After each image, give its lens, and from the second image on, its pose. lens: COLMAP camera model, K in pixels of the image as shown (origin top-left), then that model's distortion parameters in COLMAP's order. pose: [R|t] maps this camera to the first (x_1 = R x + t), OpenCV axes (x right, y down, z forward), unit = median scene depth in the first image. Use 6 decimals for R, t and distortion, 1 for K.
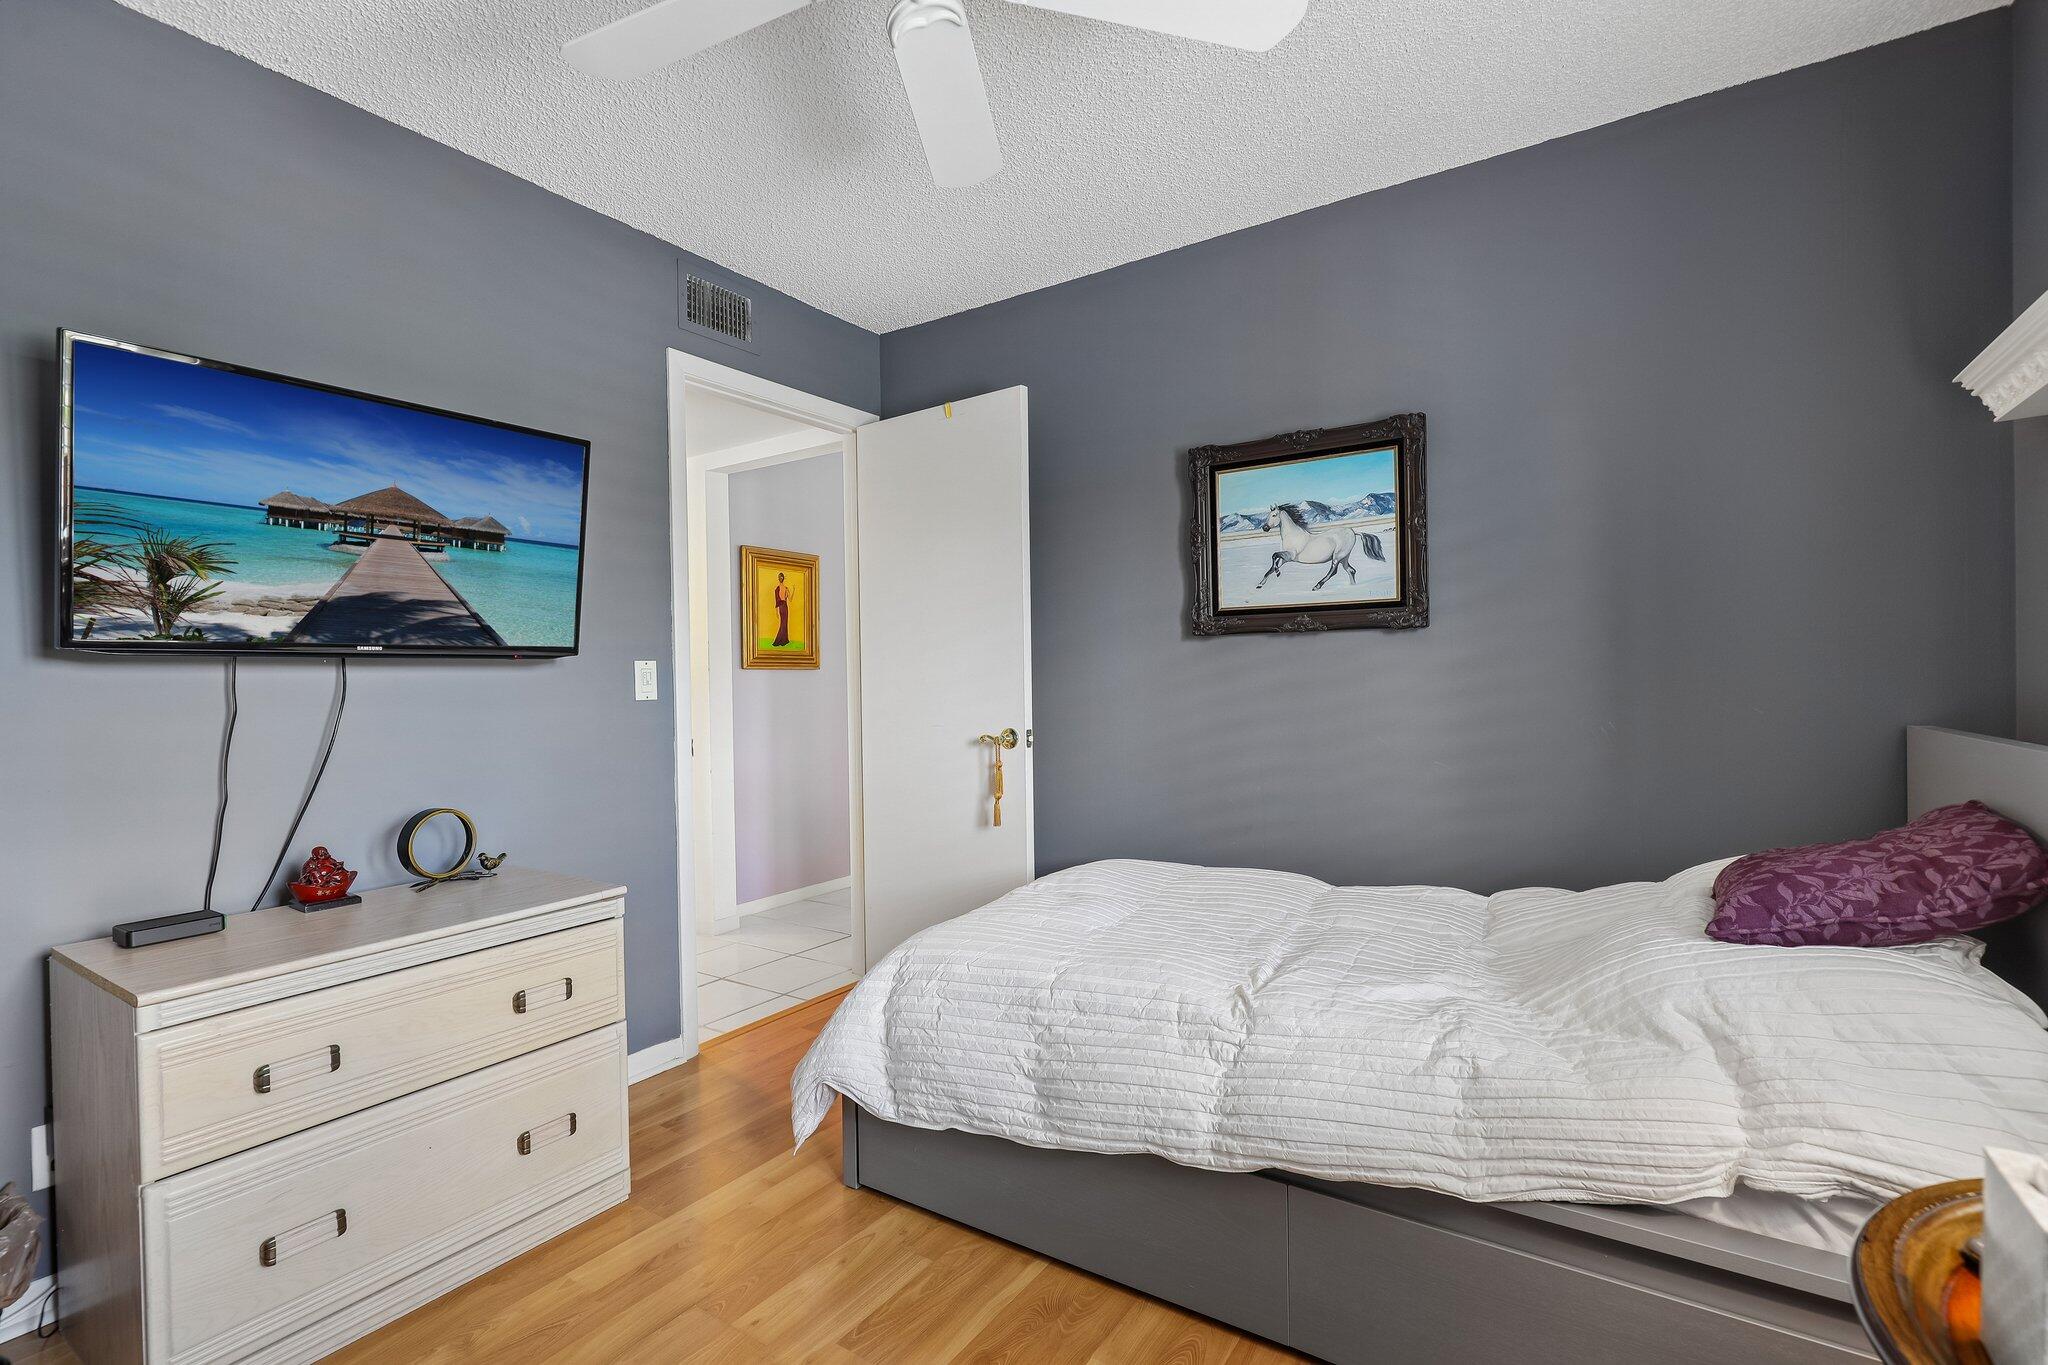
lens RADIAL K [[918.0, 0, 1078.9], [0, 918.0, 677.8], [0, 0, 1]] dist [-0.003451, 0.003969]
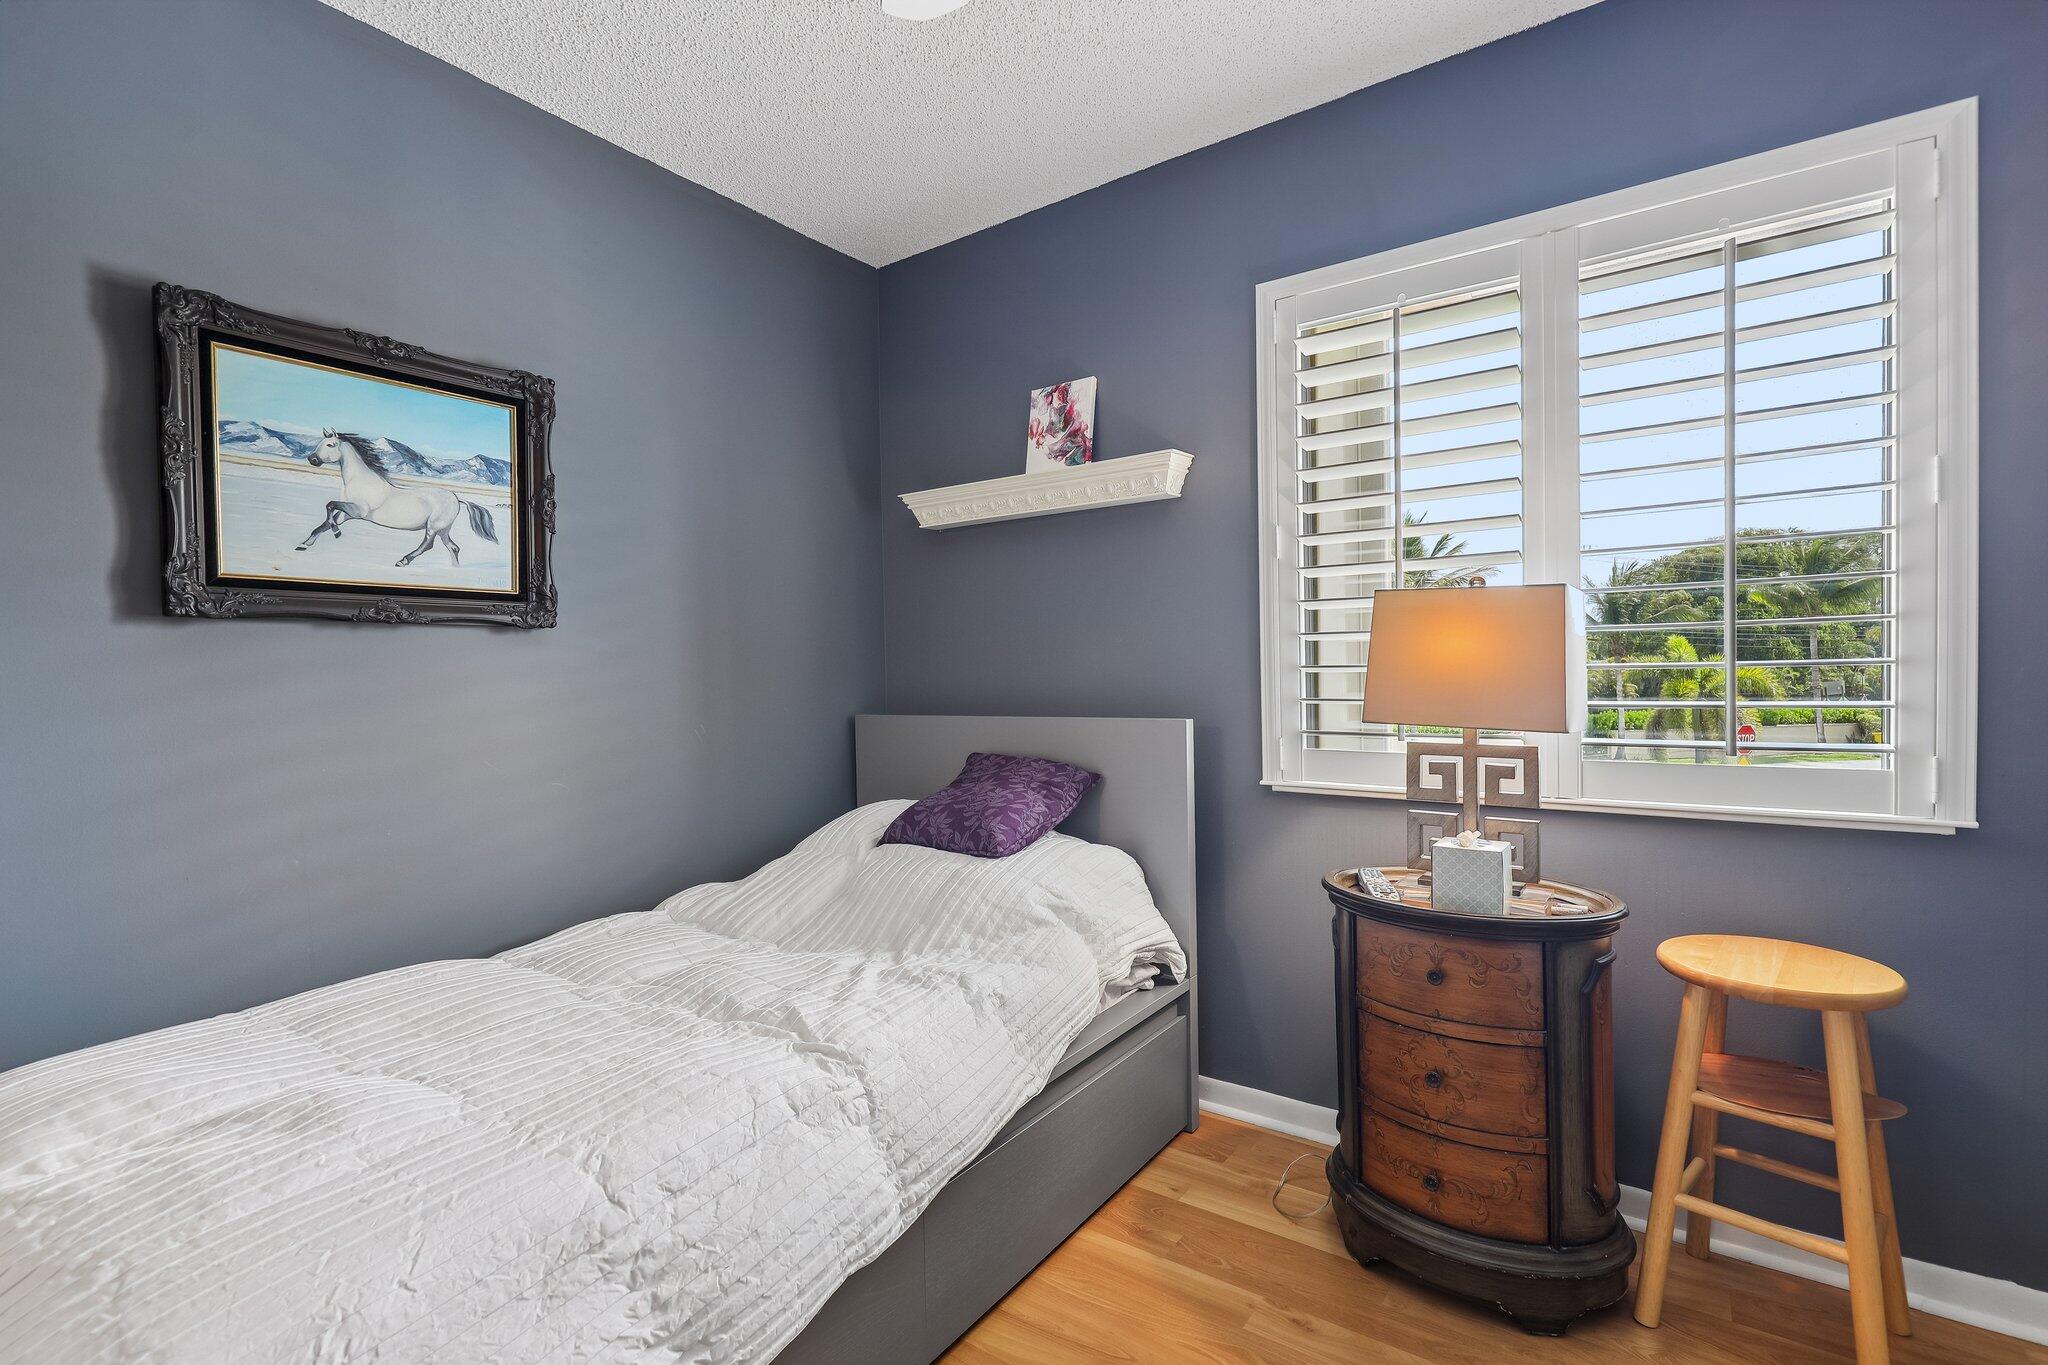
lens RADIAL K [[918.0, 0, 1004.1], [0, 918.0, 677.7], [0, 0, 1]] dist [-0.003451, 0.003969]
pose [[0.079143, 0.006568, 0.996842, -0.426930], [0.017115, 0.999822, -0.007946, 0.005575], [-0.996716, 0.017690, 0.079017, 0.482693]]
